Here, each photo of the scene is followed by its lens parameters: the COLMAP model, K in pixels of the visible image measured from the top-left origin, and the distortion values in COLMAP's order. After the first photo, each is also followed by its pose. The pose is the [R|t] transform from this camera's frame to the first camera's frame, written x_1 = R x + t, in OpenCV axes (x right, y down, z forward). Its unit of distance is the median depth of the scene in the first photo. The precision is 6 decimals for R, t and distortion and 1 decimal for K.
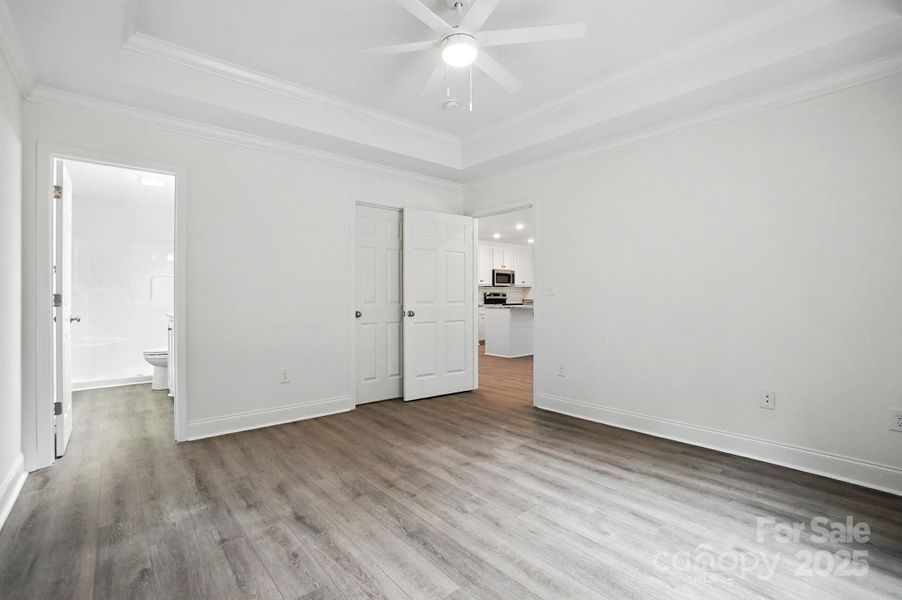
lens RADIAL K [[411.6, 0, 455.3], [0, 411.6, 297.3], [0, 0, 1]] dist [-0.026283, 0.000300]
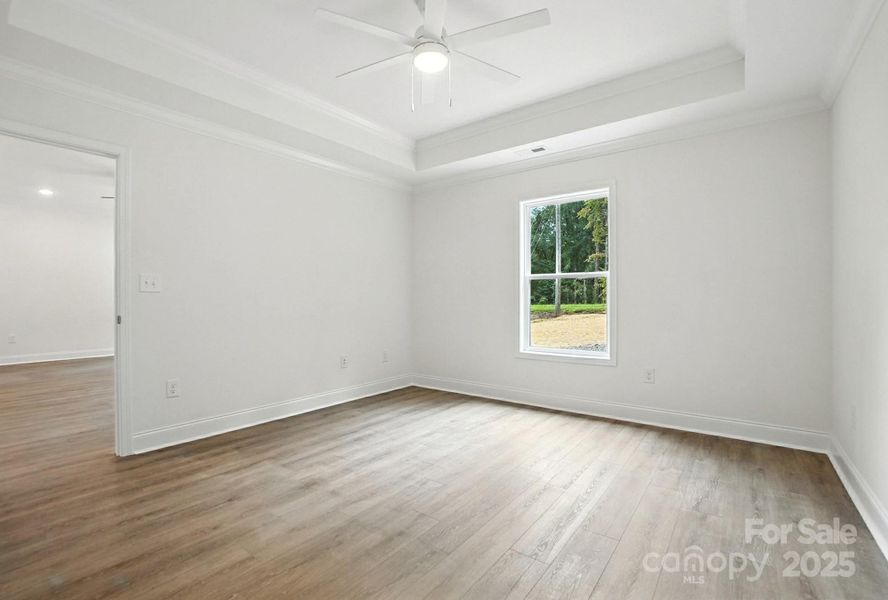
lens RADIAL K [[397.9, 0, 435.1], [0, 397.9, 297.7], [0, 0, 1]] dist [-0.019745, 0.001598]
pose [[-0.181059, 0.006489, 0.983451, -0.753406], [-0.003836, 0.999966, -0.007304, 0.015595], [-0.983465, -0.005096, -0.181028, 0.891621]]
